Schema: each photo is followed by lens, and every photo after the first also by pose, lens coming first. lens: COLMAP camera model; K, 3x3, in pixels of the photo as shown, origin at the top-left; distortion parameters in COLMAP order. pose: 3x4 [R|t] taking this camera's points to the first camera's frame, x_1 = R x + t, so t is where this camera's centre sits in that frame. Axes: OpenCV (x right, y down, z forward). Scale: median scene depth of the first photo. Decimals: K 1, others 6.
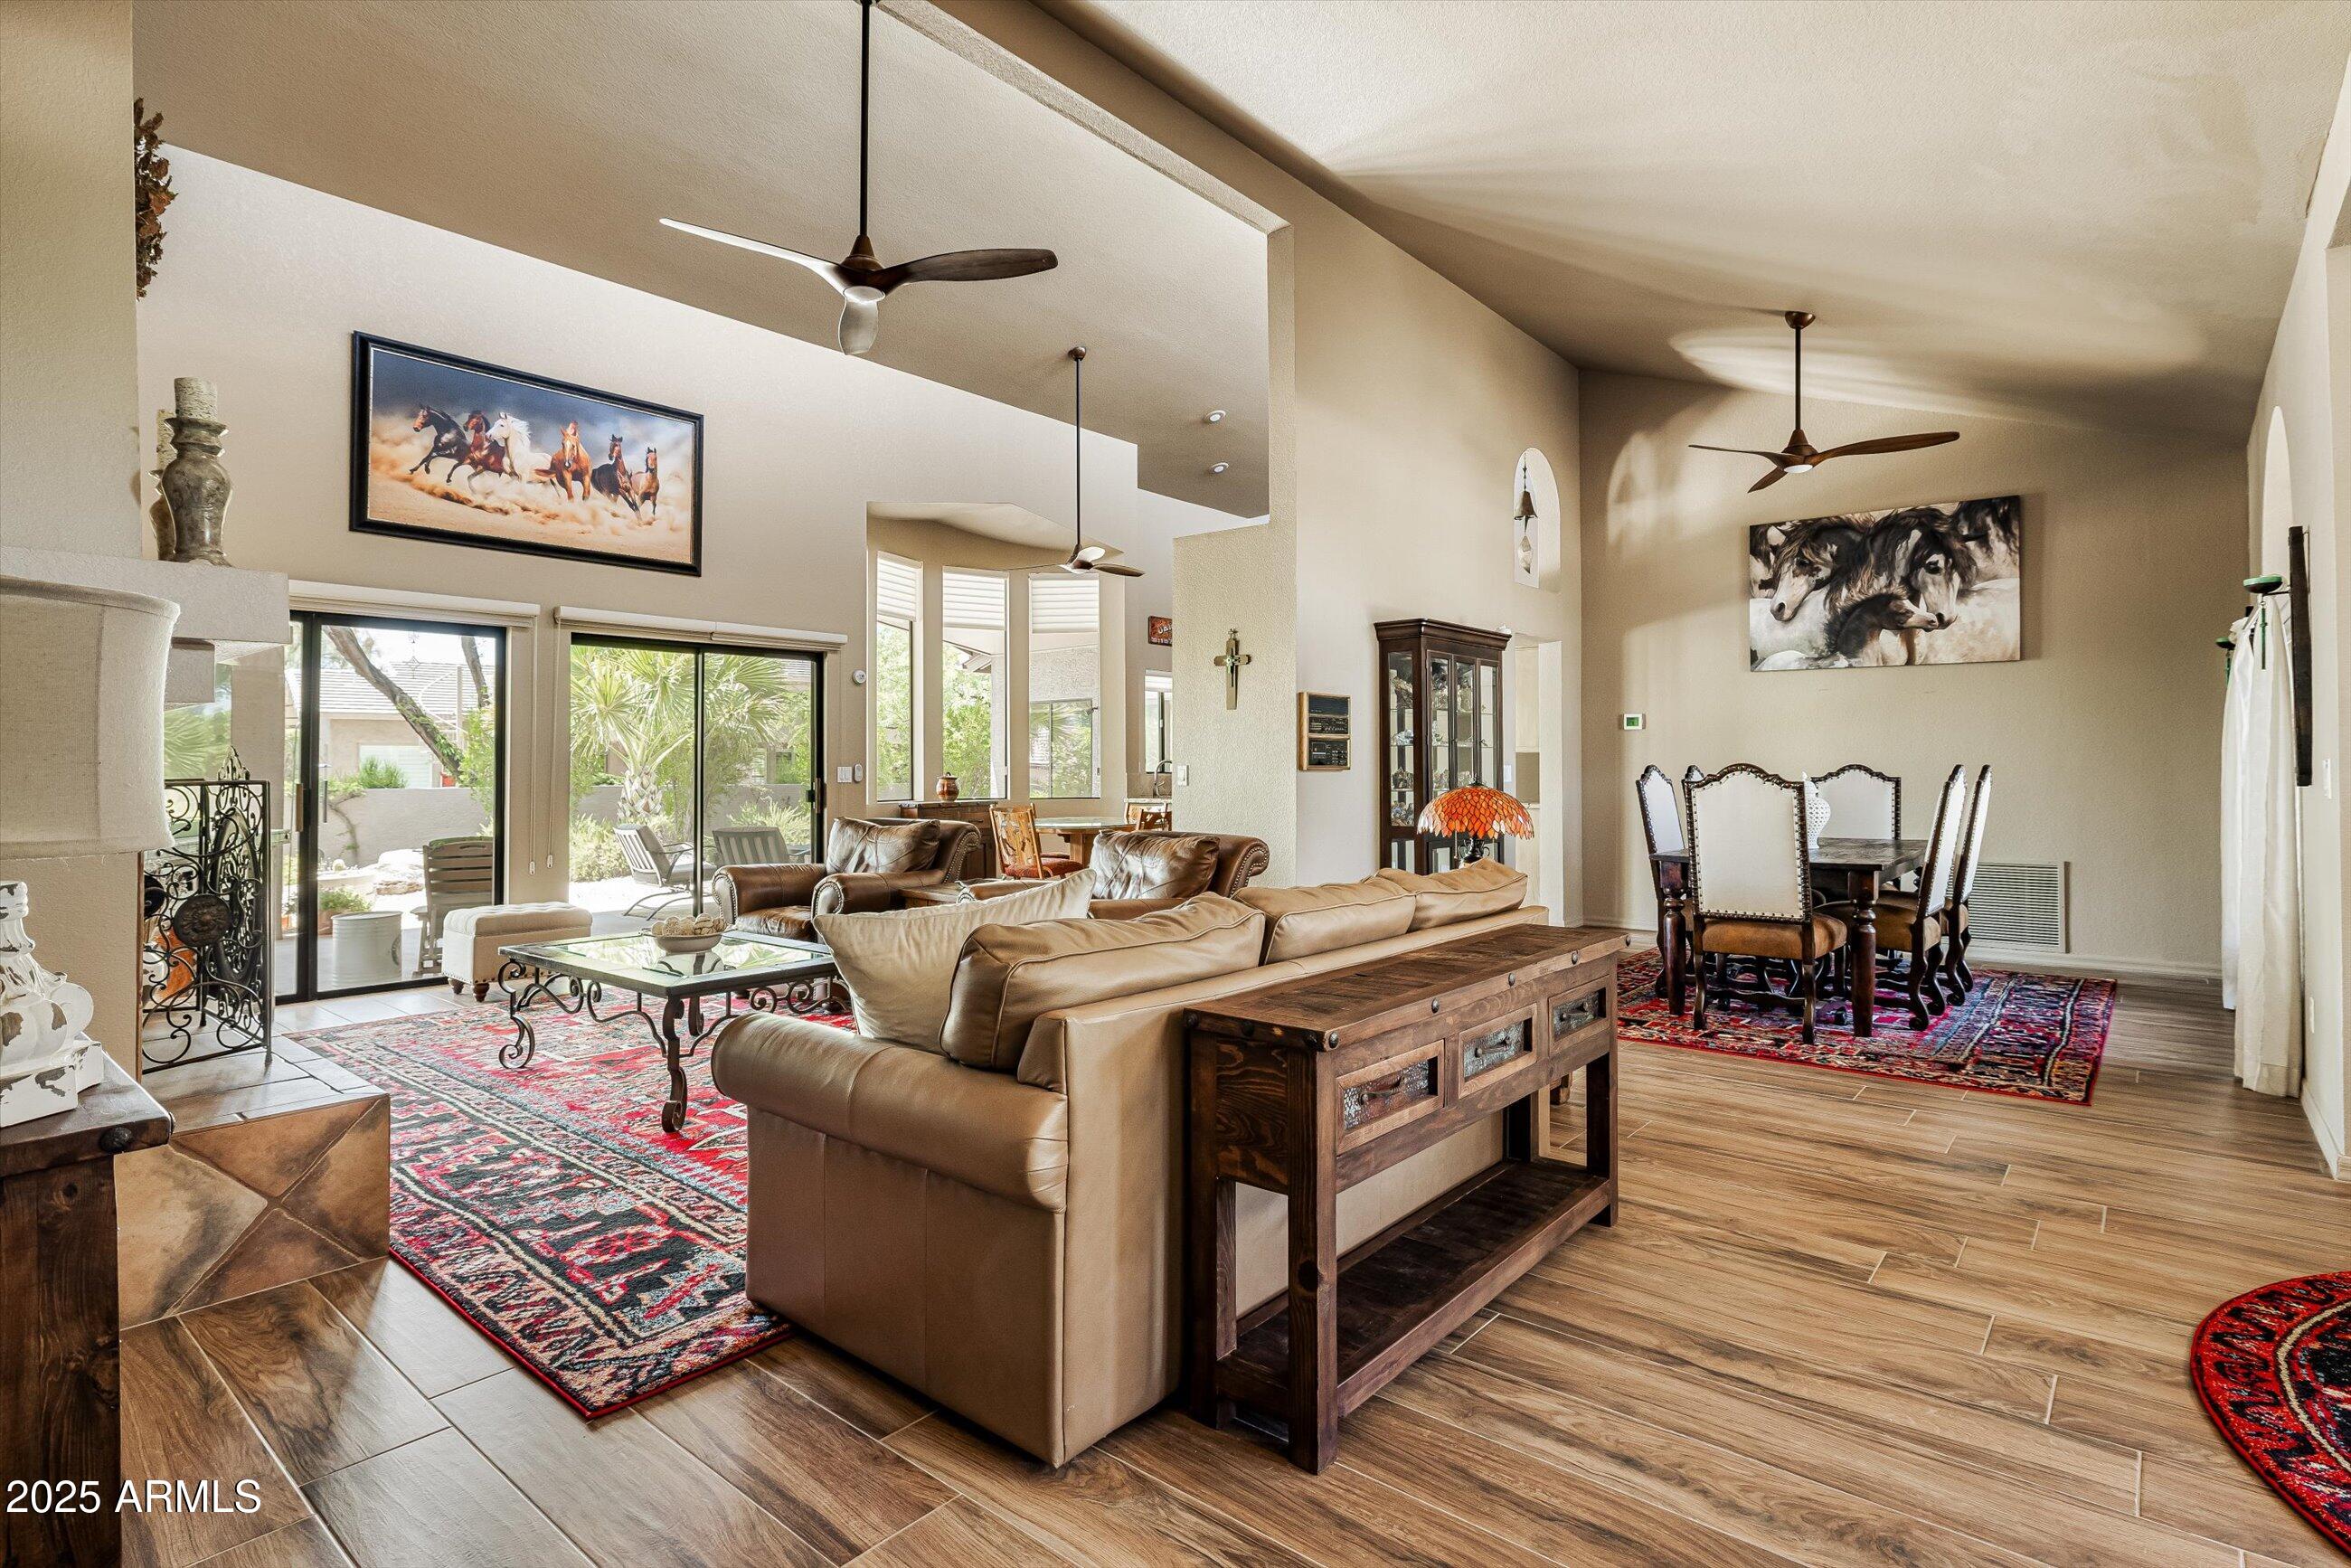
lens RADIAL K [[1183.6, 0, 1162.7], [0, 1183.6, 744.5], [0, 0, 1]] dist [-0.005308, 0.001849]
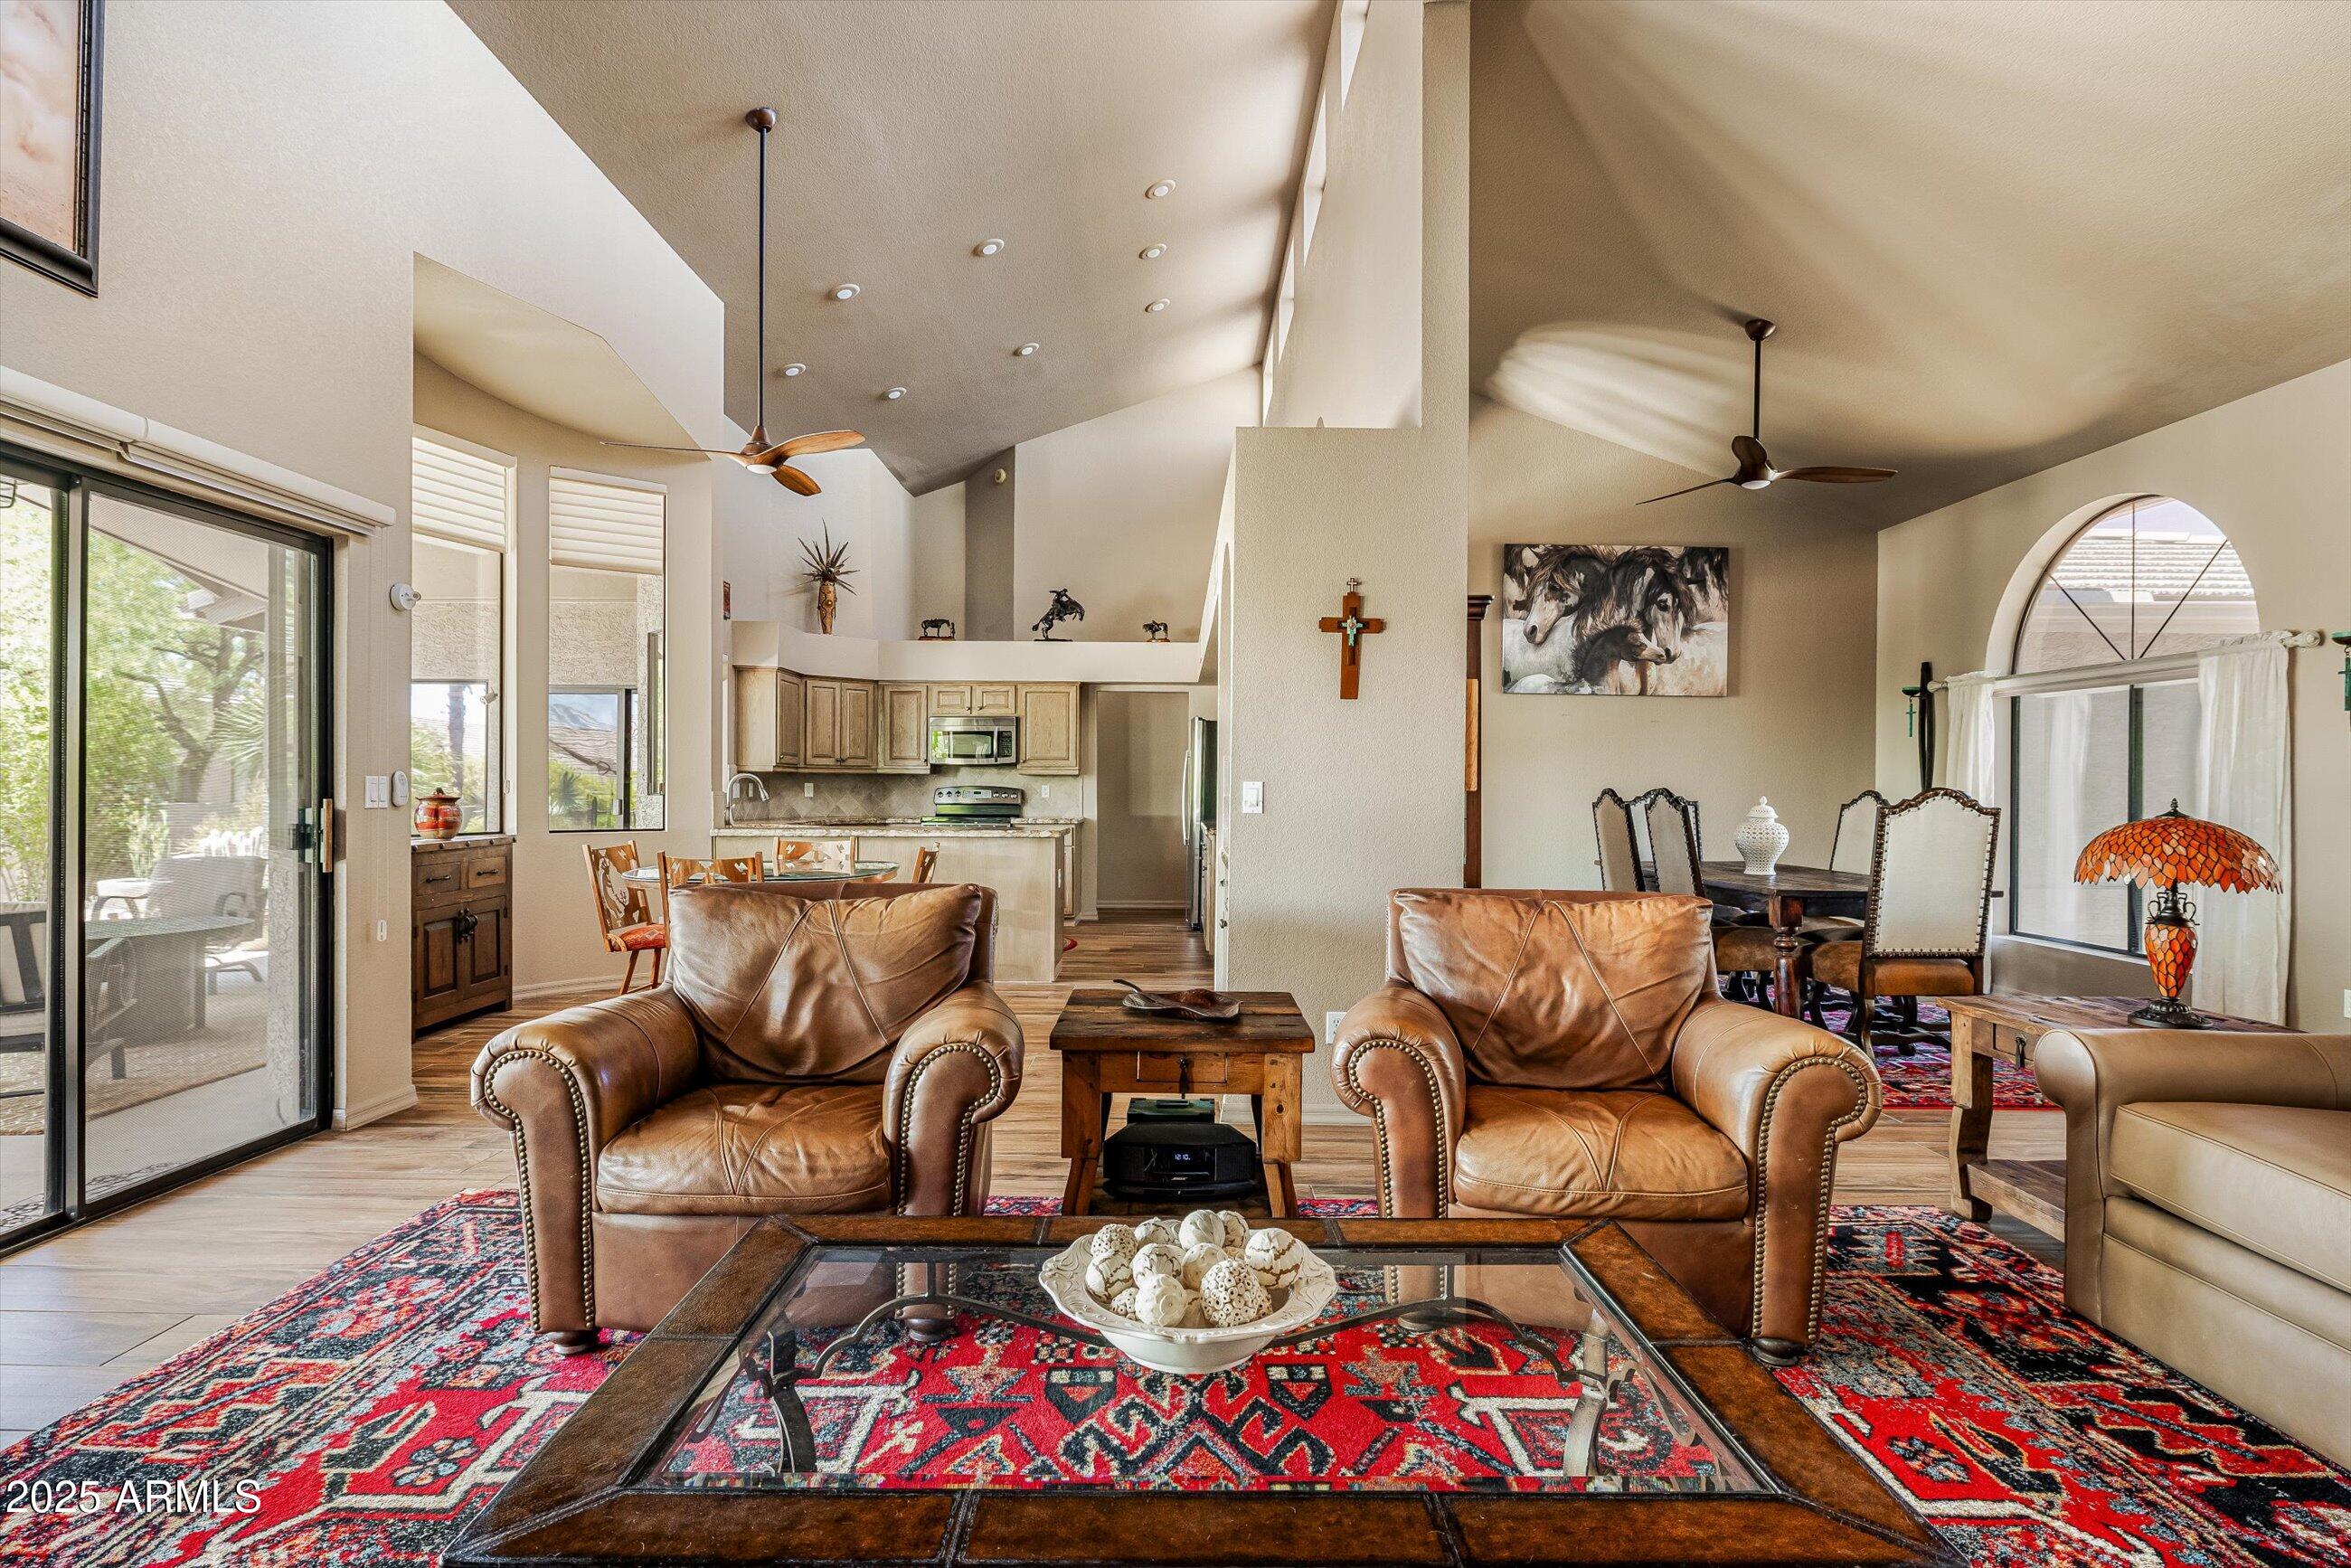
lens RADIAL K [[1183.6, 0, 1168.6], [0, 1183.6, 789.4], [0, 0, 1]] dist [-0.005308, 0.001849]
pose [[0.766189, 0.008644, 0.642557, -0.378518], [-0.021040, 0.999711, 0.011640, 0.013695], [-0.642271, -0.022438, 0.766149, 0.468326]]
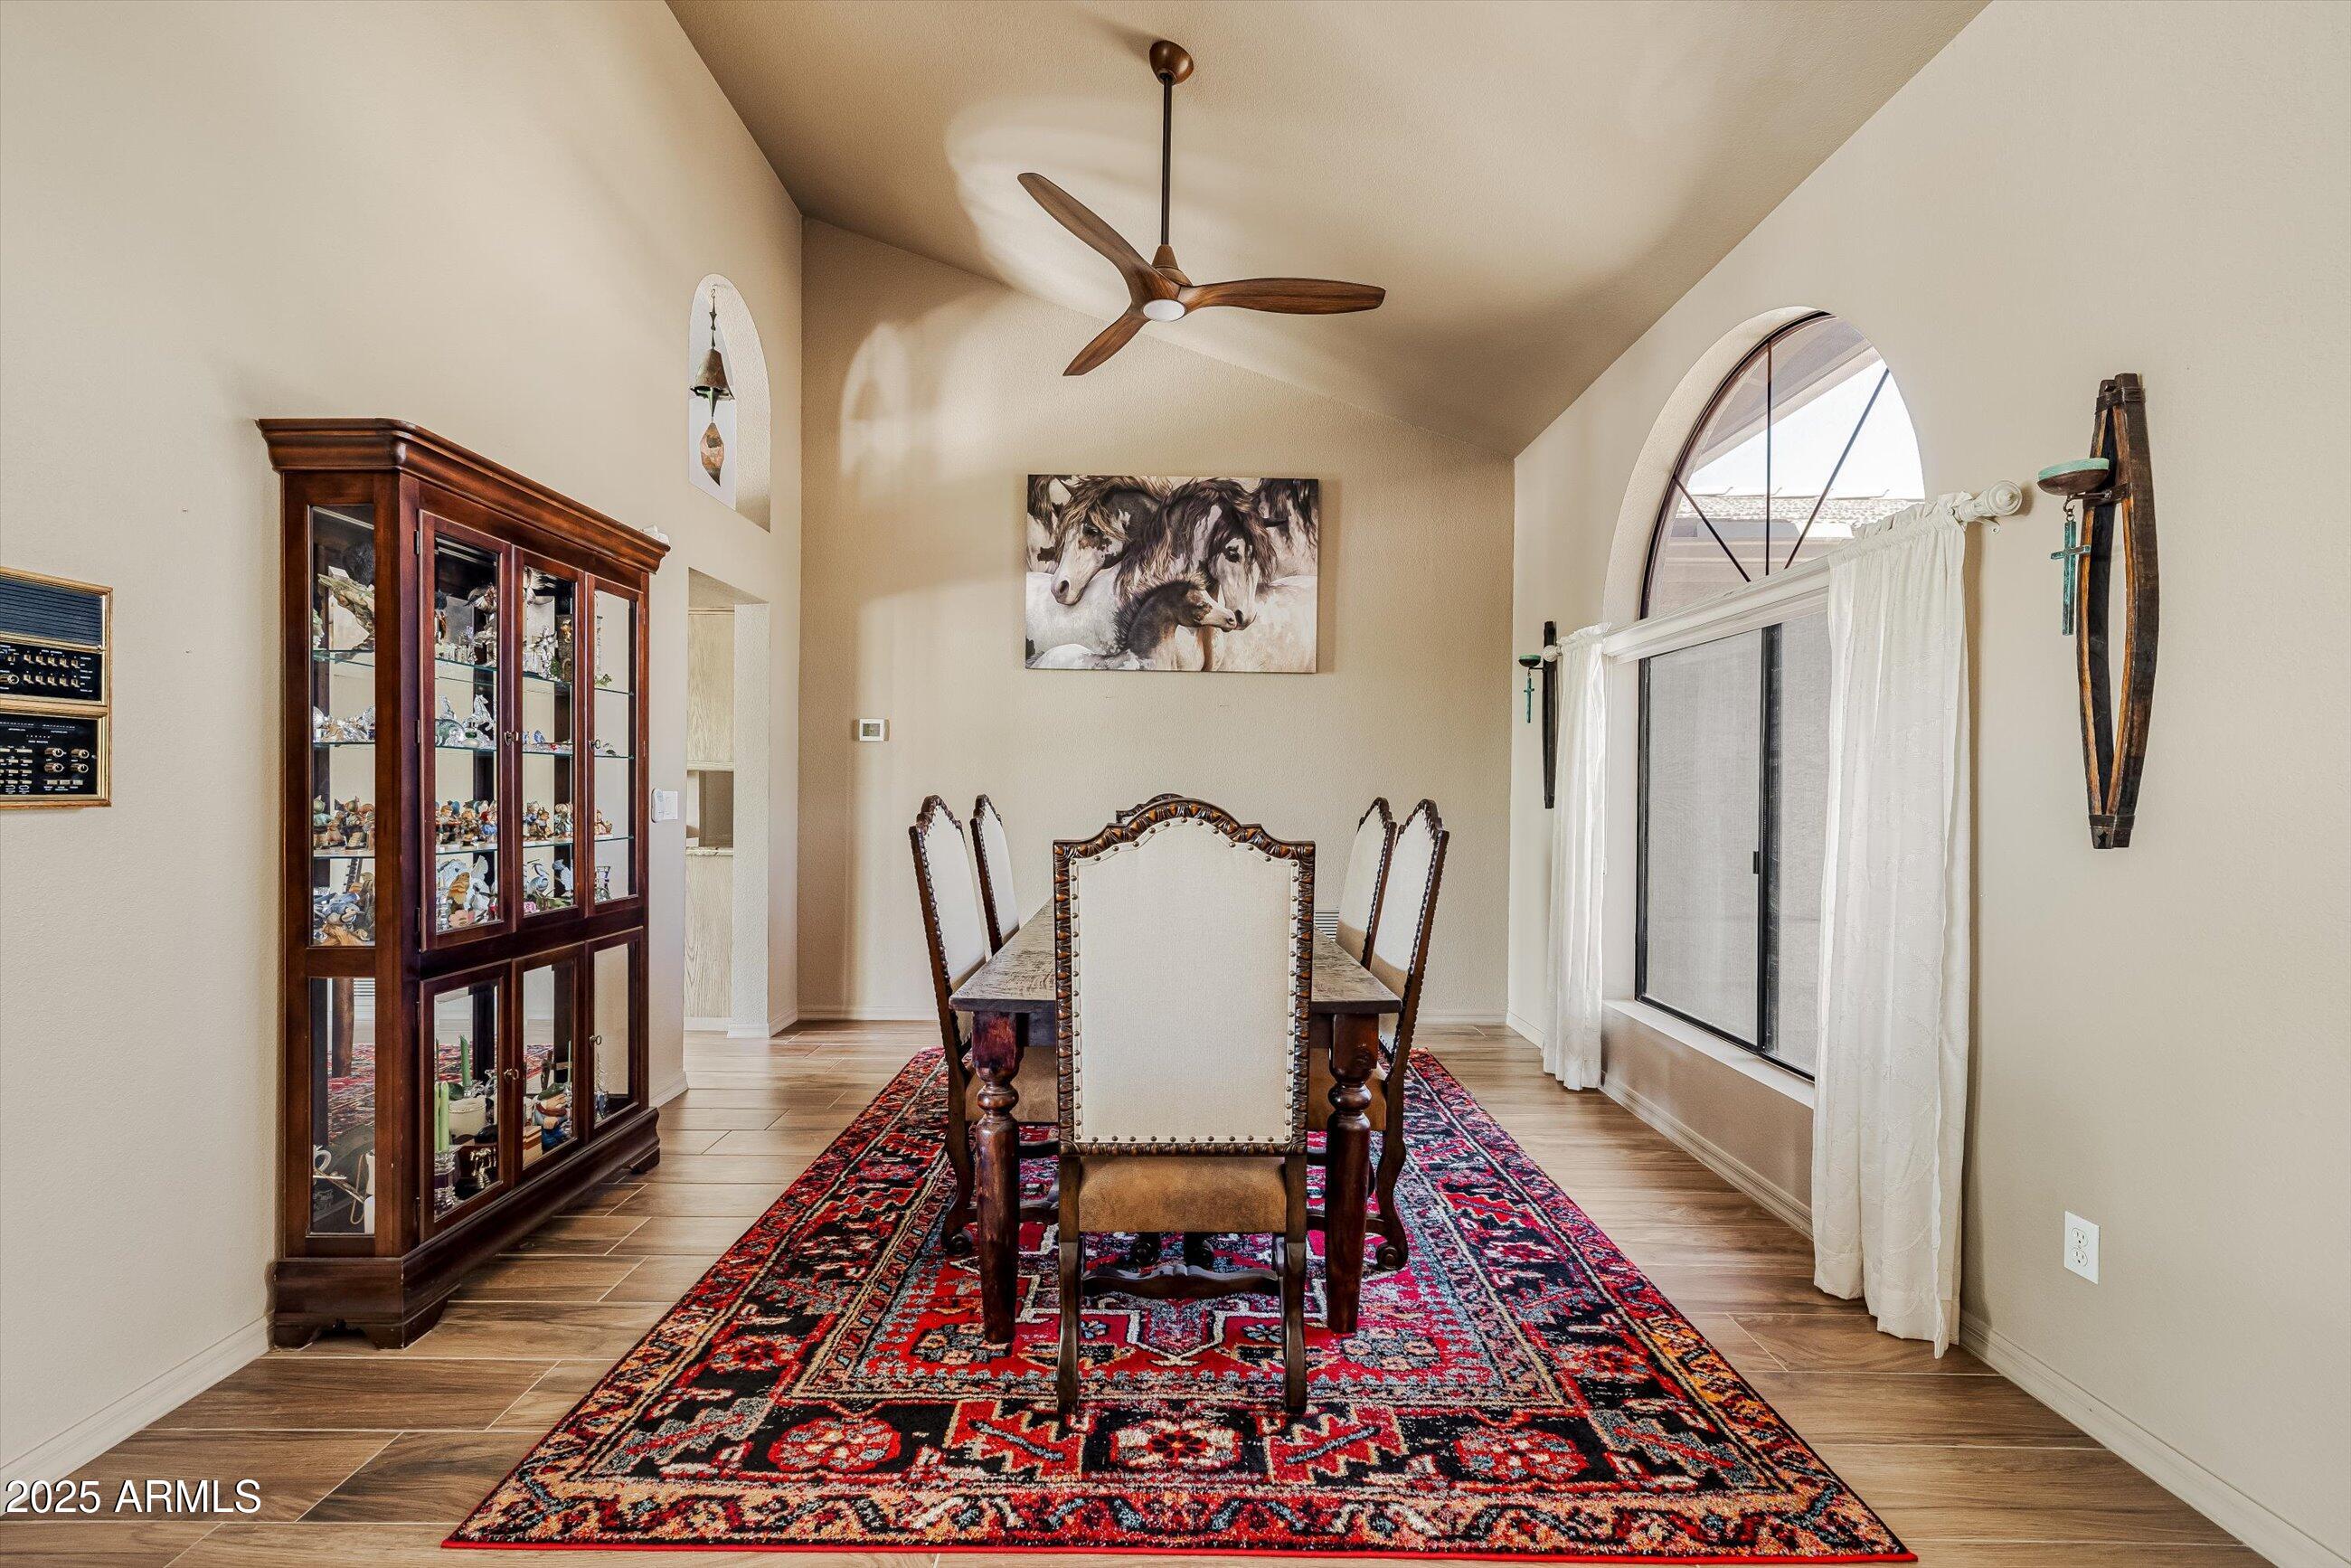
lens RADIAL K [[987.2, 0, 1166.7], [0, 987.2, 795.1], [0, 0, 1]] dist [0.001983, -0.000063]
pose [[0.765566, 0.003335, 0.643349, 0.176681], [-0.020976, 0.999584, 0.019779, 0.005370], [-0.643015, -0.028637, 0.765318, 0.502619]]
